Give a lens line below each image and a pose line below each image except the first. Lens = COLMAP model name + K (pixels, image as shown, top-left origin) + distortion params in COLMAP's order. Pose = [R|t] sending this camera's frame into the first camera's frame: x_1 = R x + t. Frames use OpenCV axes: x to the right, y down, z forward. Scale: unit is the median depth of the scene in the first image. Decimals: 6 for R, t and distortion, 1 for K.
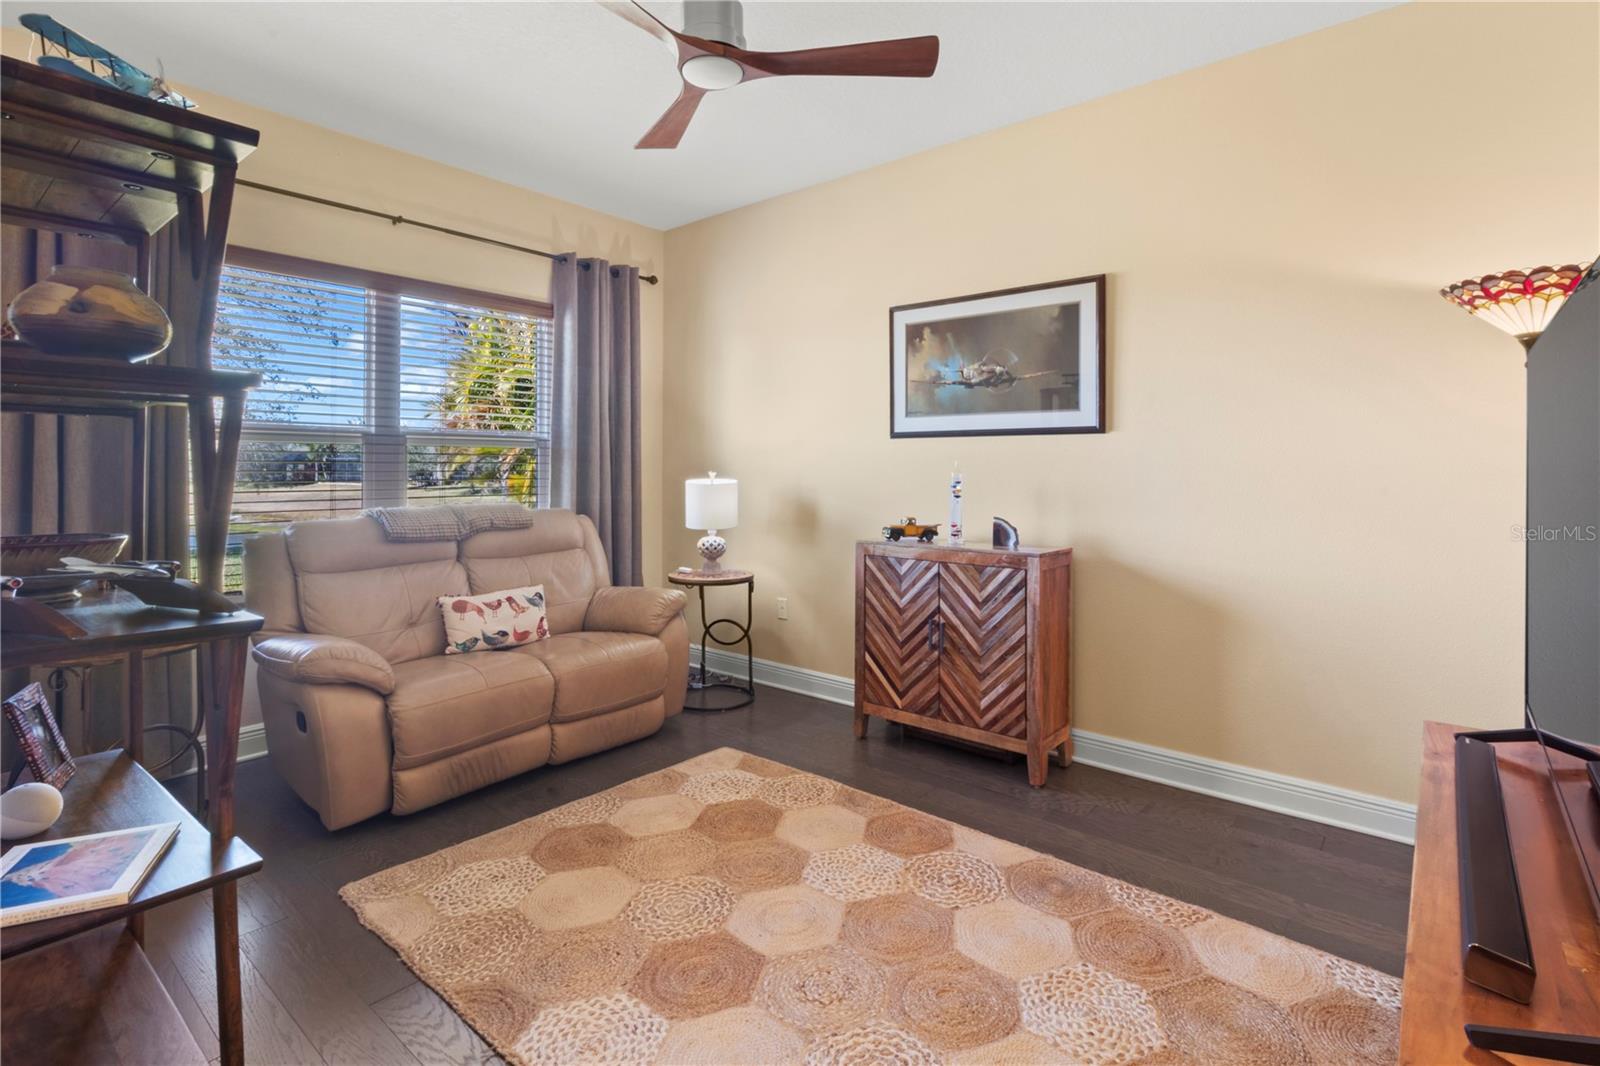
lens RADIAL K [[767.5, 0, 803.4], [0, 767.5, 460.9], [0, 0, 1]] dist [0.001576, 0.000080]
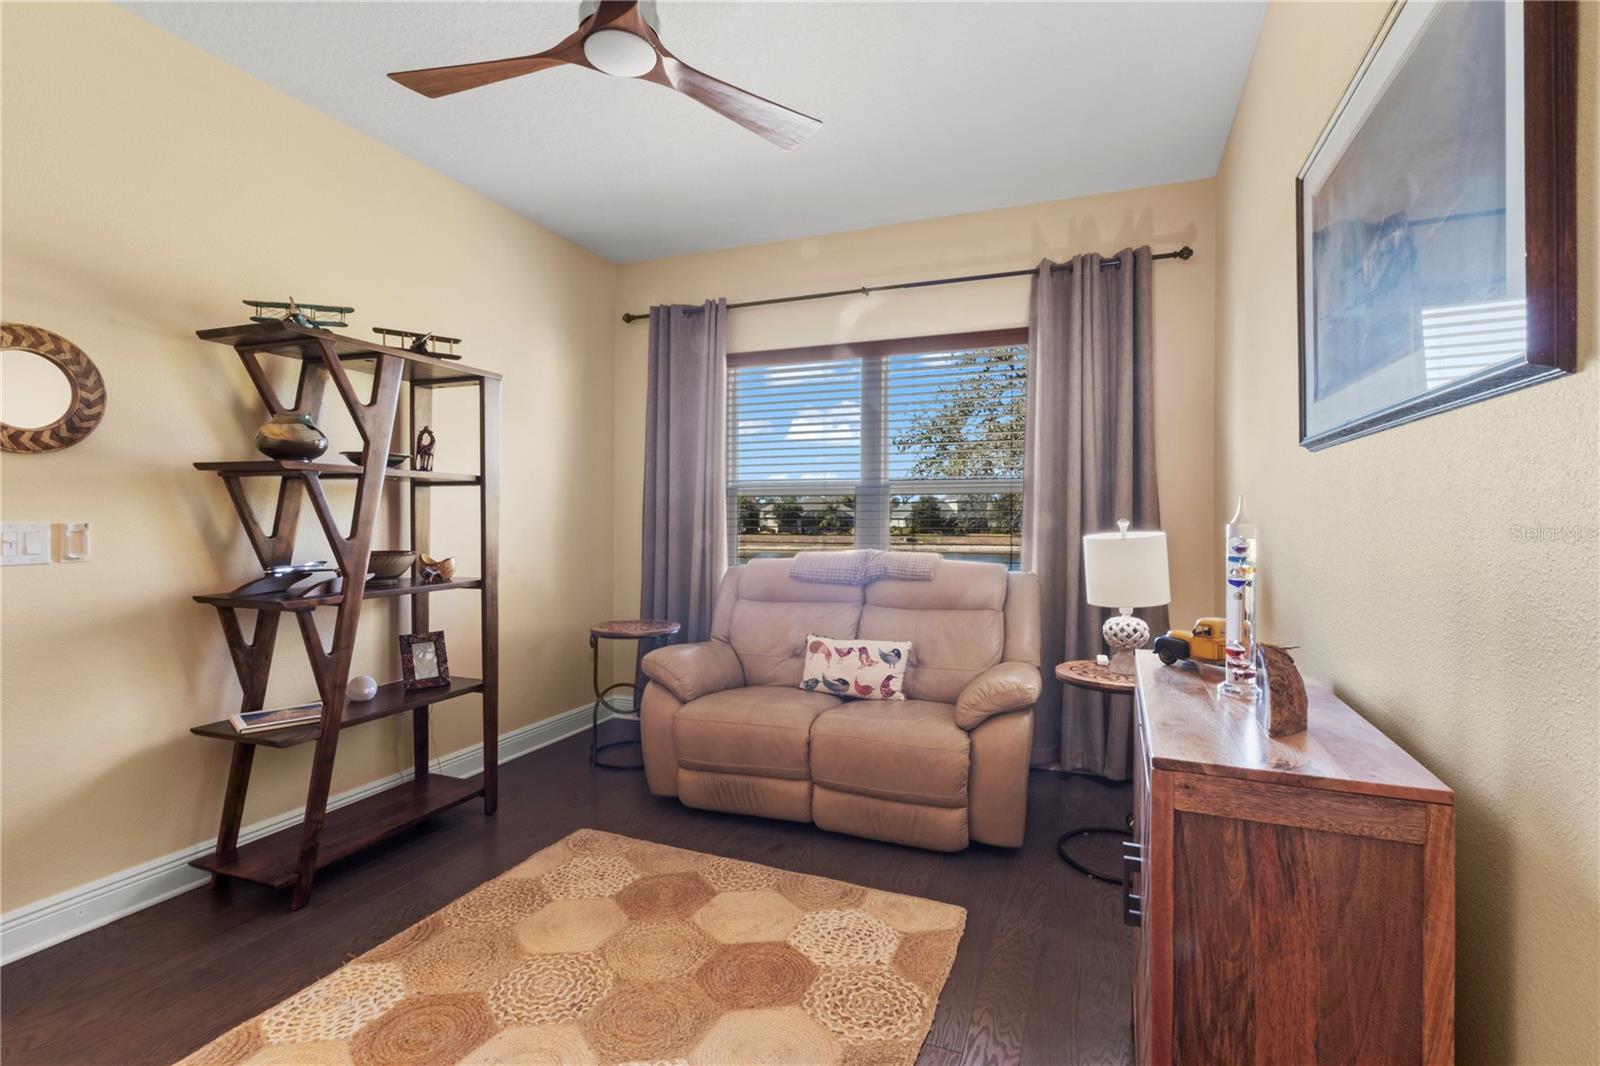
lens RADIAL K [[749.4, 0, 811.7], [0, 749.4, 508.1], [0, 0, 1]] dist [0.002029, 0.000655]
pose [[0.312730, -0.012252, -0.949763, 0.574422], [0.006775, 0.999920, -0.010668, 0.011094], [0.949818, -0.003098, 0.312788, 0.727119]]
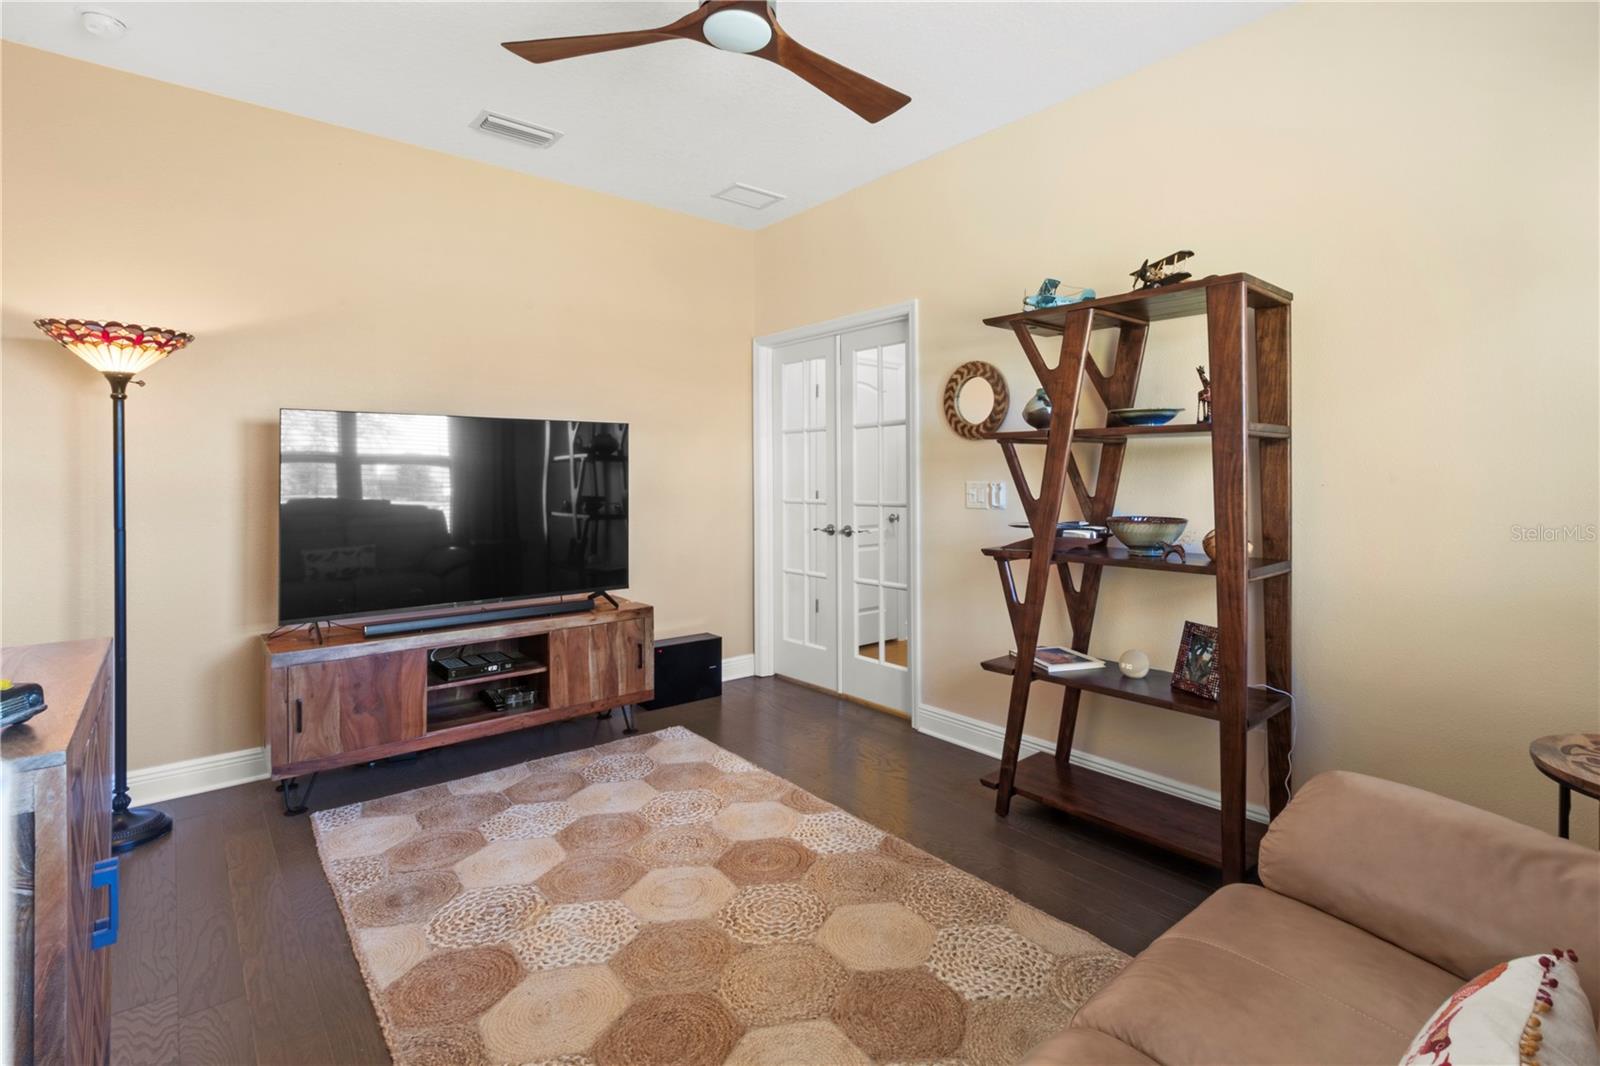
lens RADIAL K [[754.6, 0, 818.6], [0, 754.6, 479.1], [0, 0, 1]] dist [0.002834, 0.000272]
pose [[-0.986400, 0.001210, 0.164356, -0.273127], [0.000932, 0.999998, -0.001767, 0.008744], [-0.164358, -0.001589, -0.986400, 1.409490]]
